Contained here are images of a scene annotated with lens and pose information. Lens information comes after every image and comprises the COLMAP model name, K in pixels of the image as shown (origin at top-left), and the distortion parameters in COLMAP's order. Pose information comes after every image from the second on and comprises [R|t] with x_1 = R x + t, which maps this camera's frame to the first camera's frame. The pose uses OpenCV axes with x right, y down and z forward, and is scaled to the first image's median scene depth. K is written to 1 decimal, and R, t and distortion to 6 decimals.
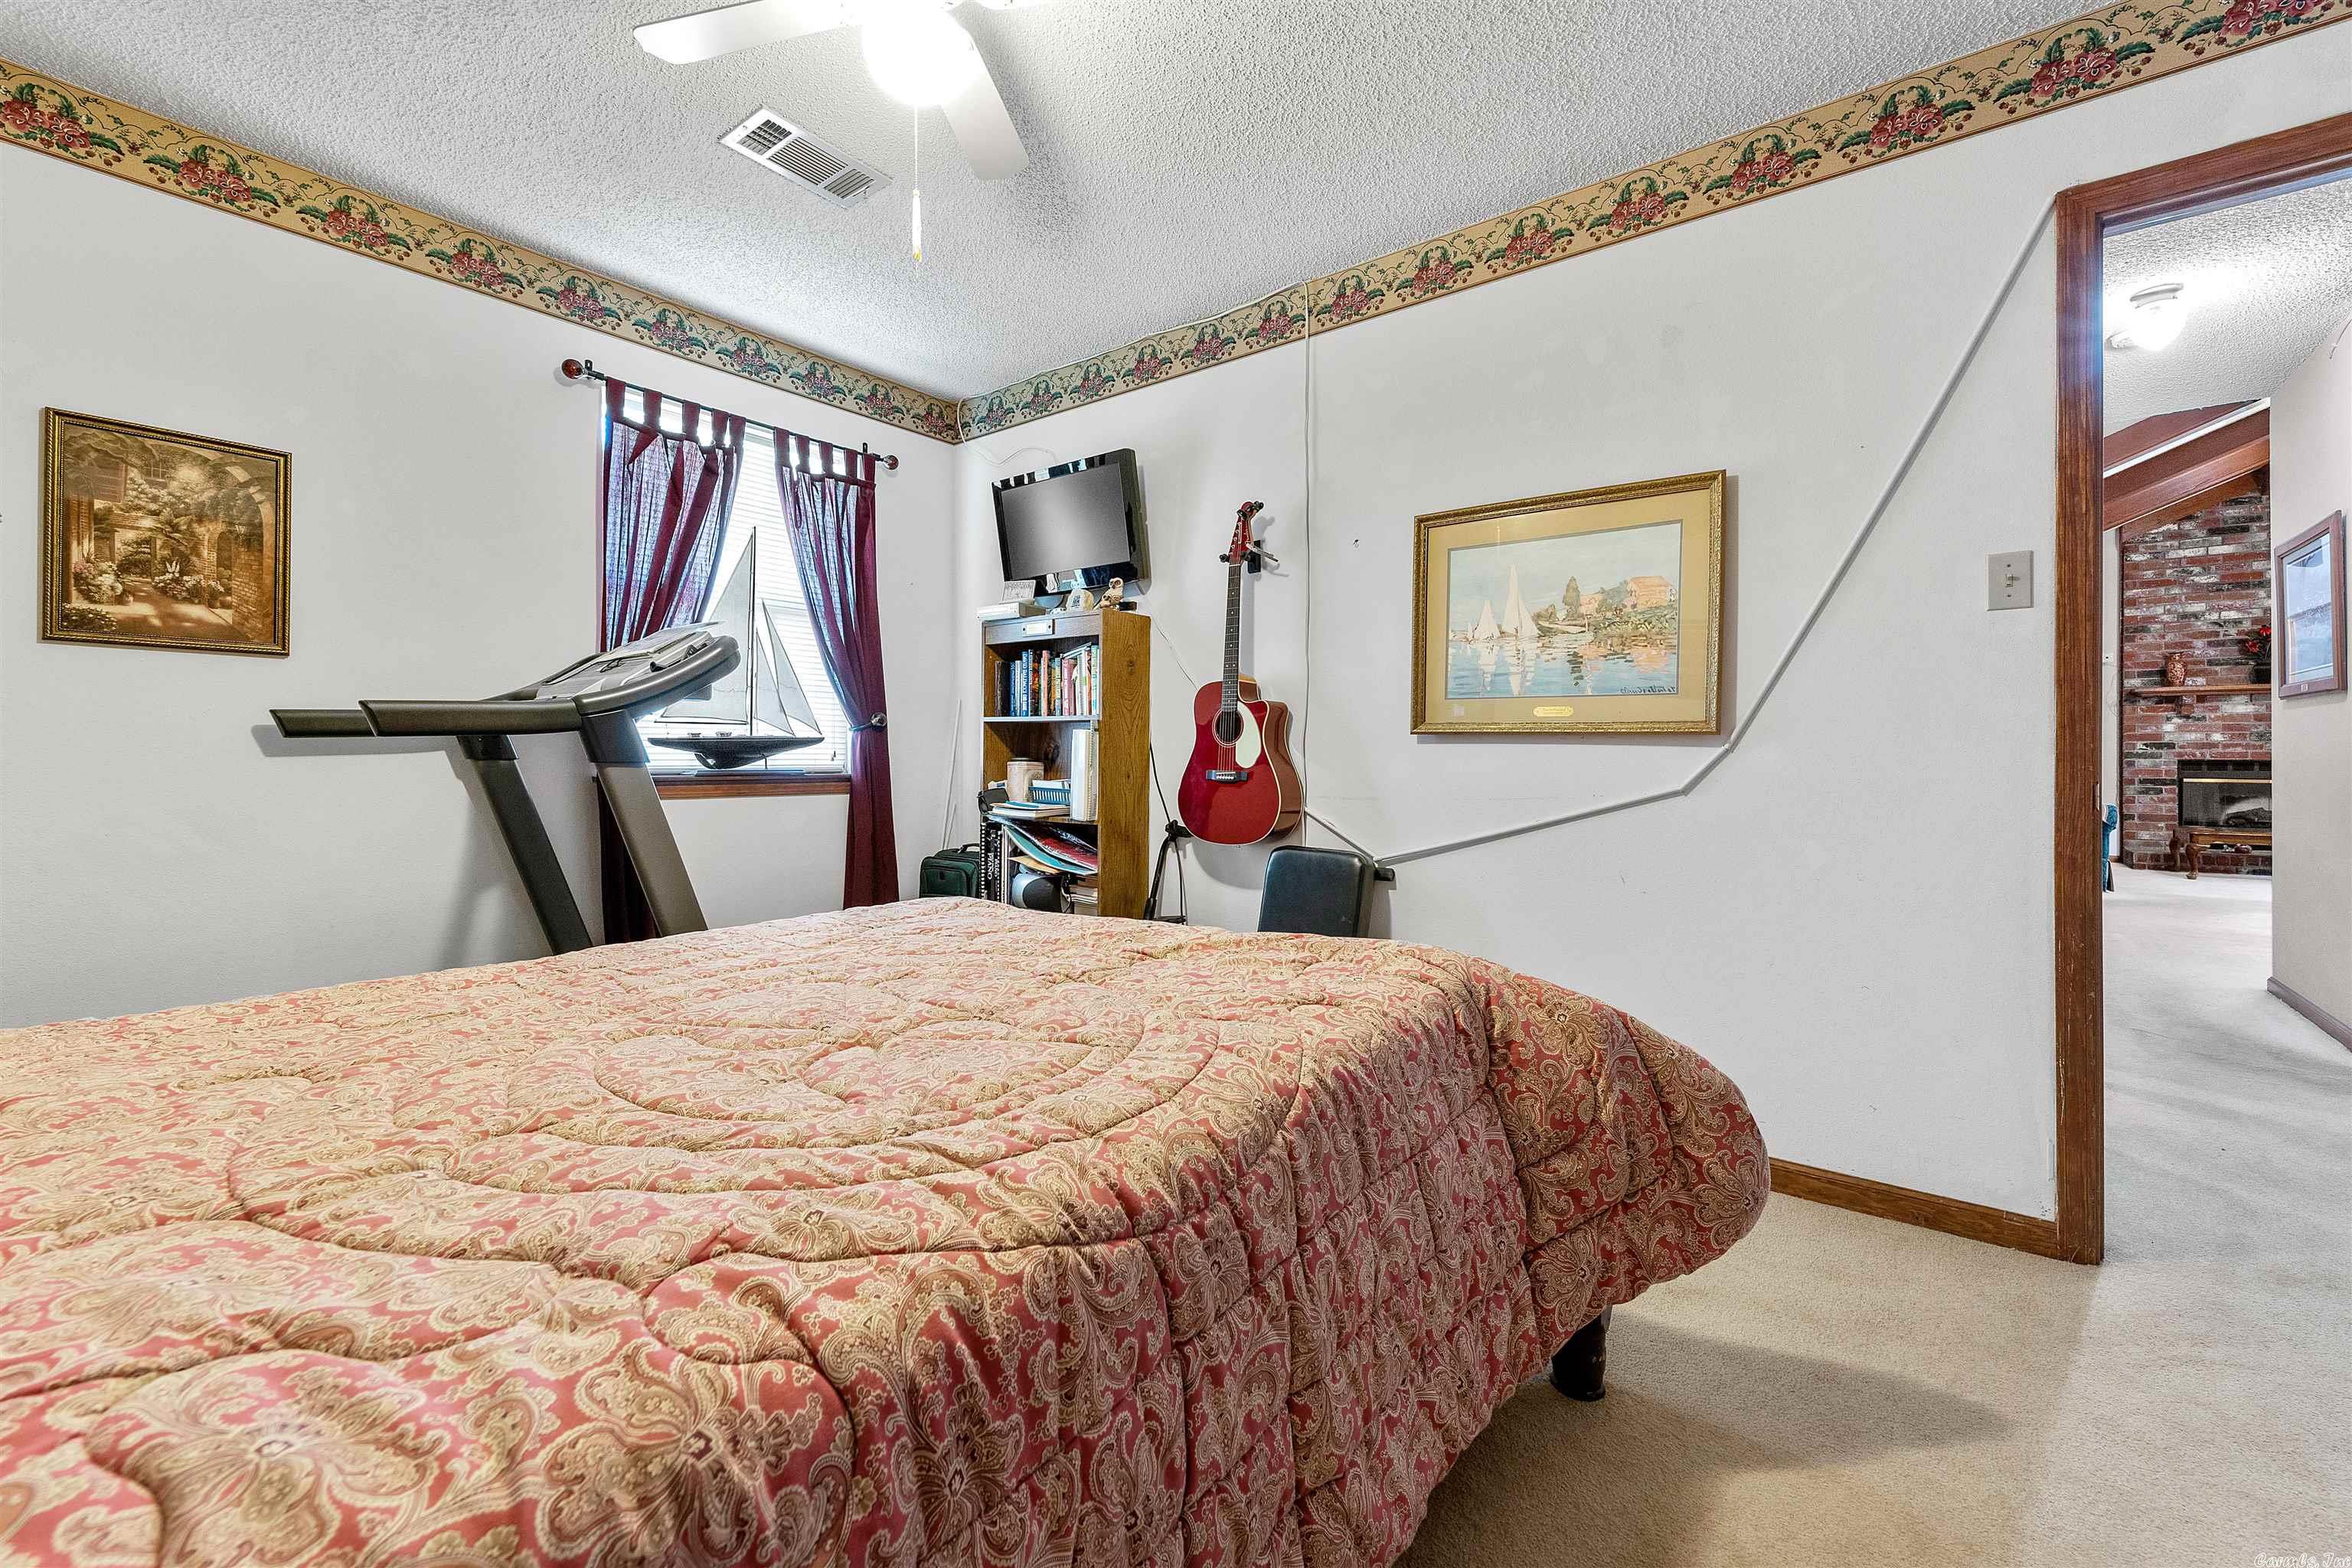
lens RADIAL K [[961.4, 0, 1172.3], [0, 961.4, 750.6], [0, 0, 1]] dist [0.006606, -0.000030]
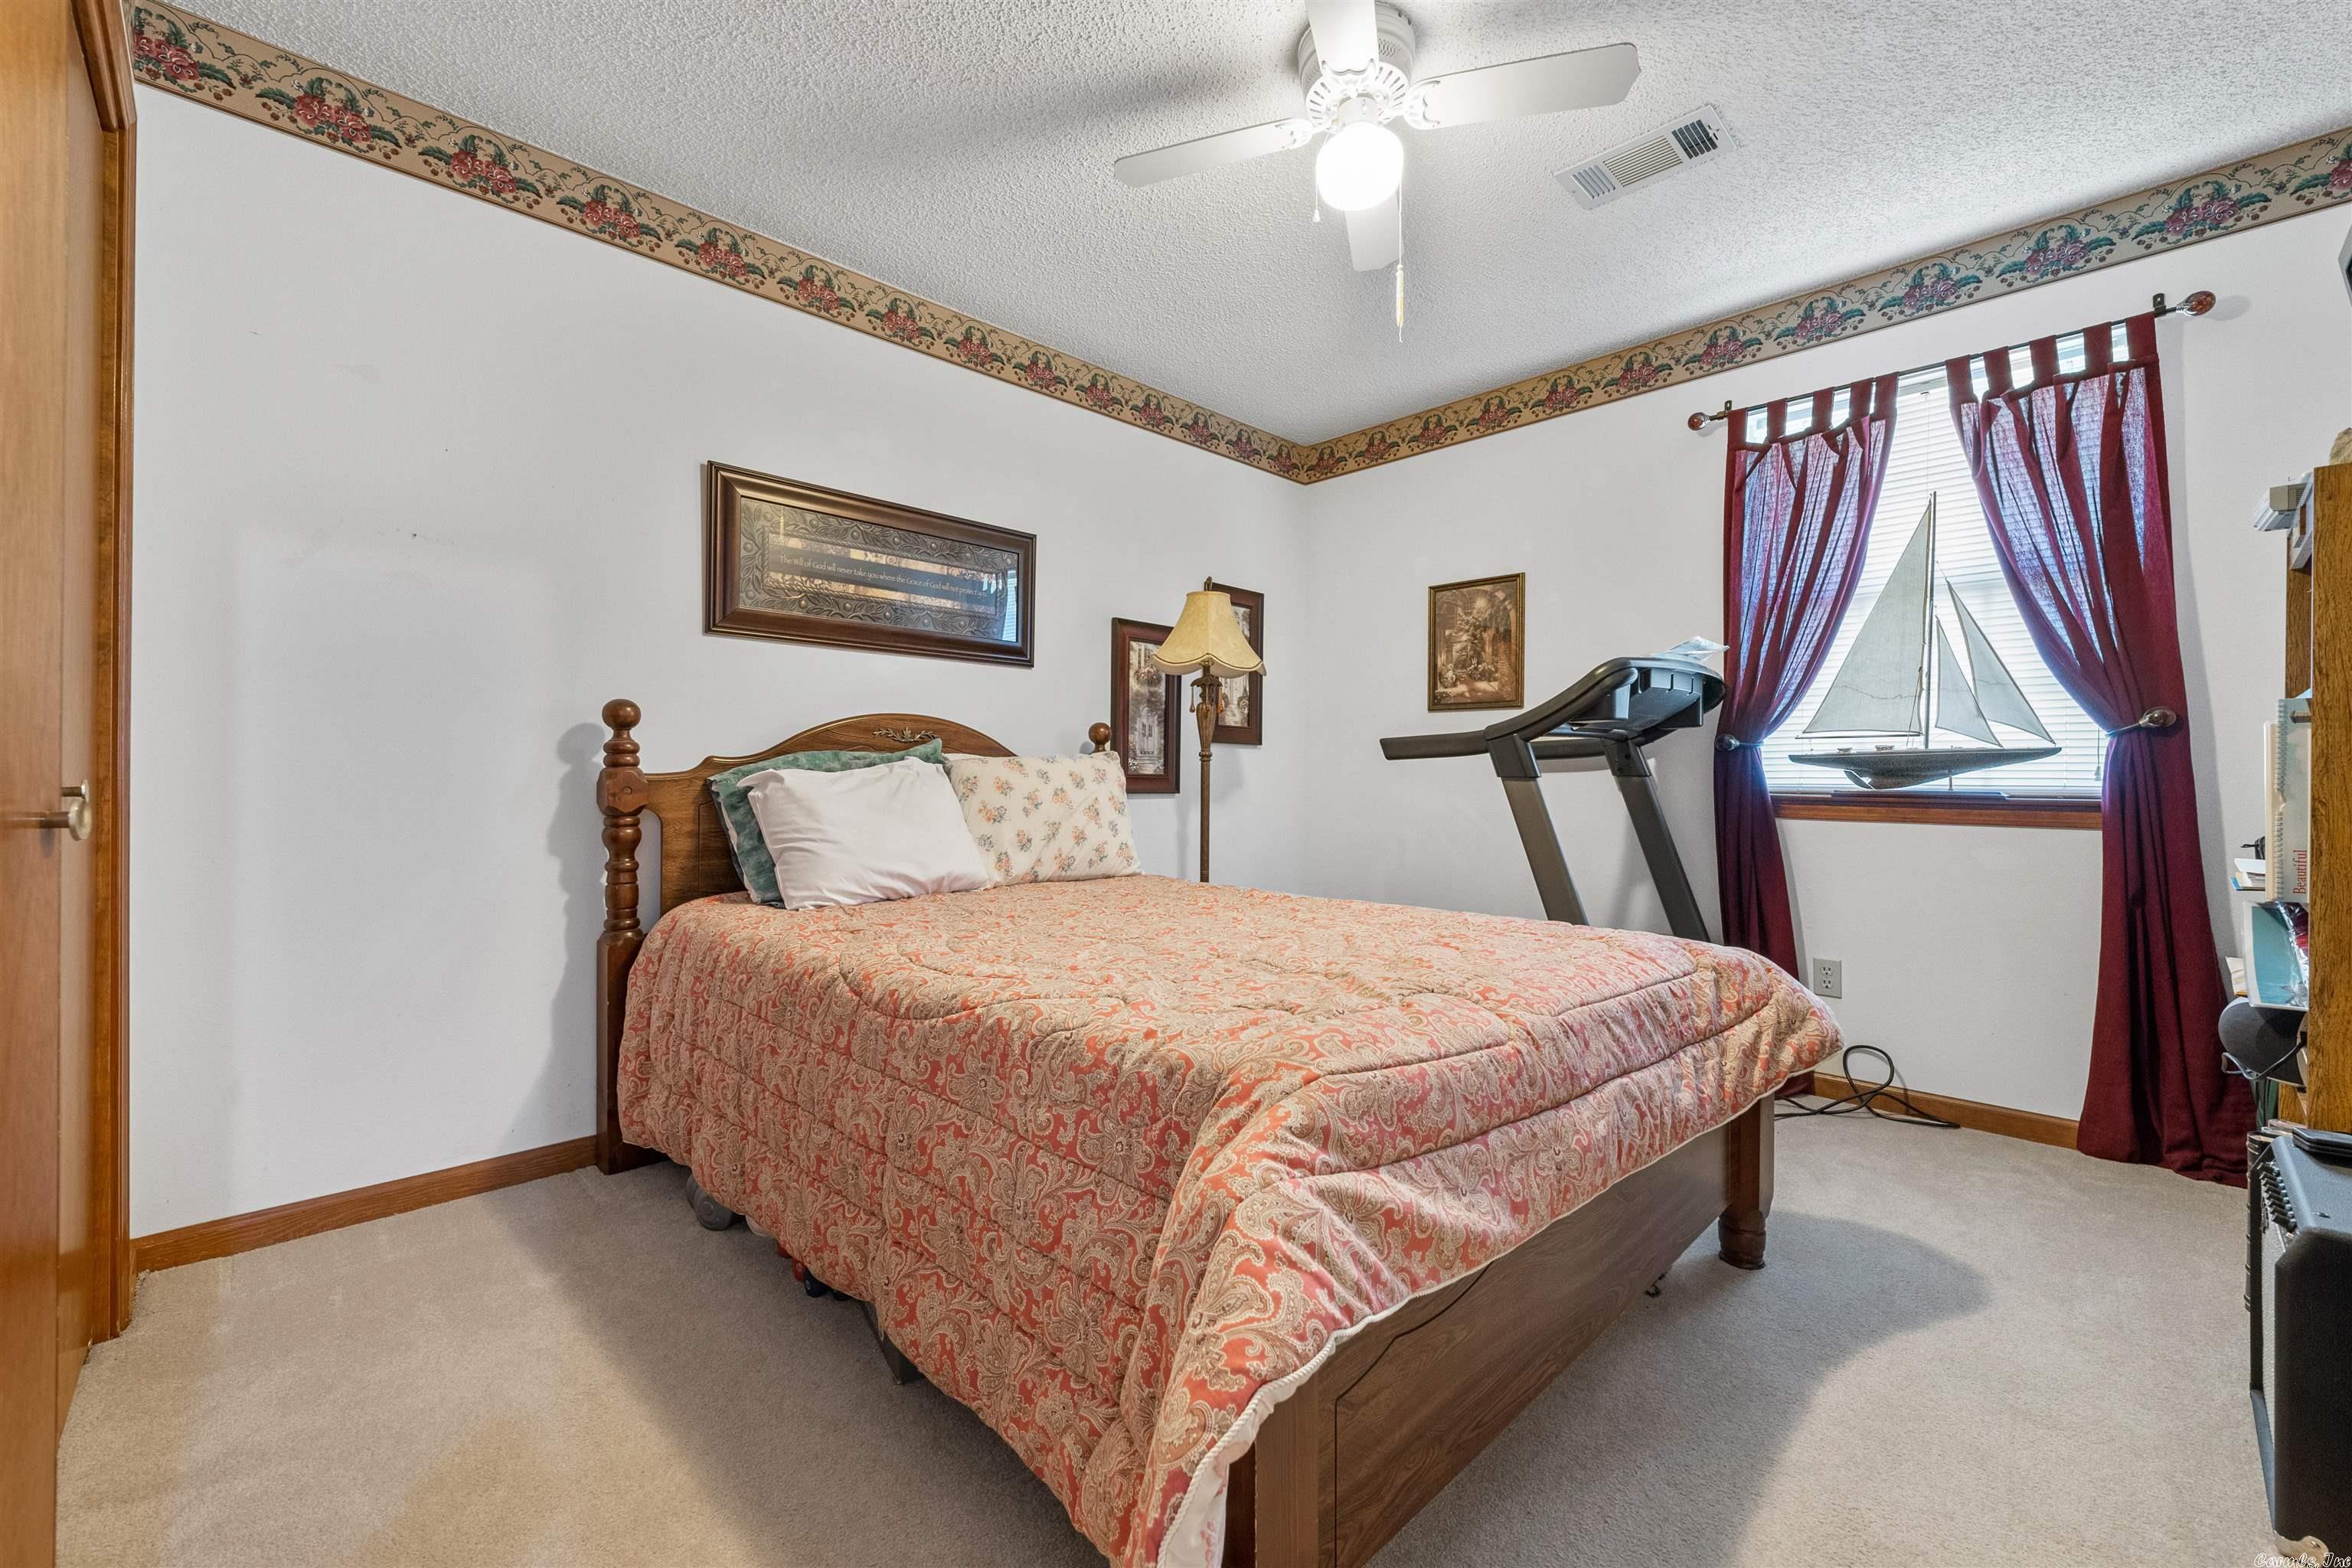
lens RADIAL K [[961.4, 0, 1168.0], [0, 961.4, 777.0], [0, 0, 1]] dist [0.006606, -0.000030]
pose [[-0.133050, -0.001398, -0.991108, 0.489911], [-0.001416, 0.999998, -0.001220, 0.010918], [0.991108, 0.001241, -0.133052, 0.491711]]
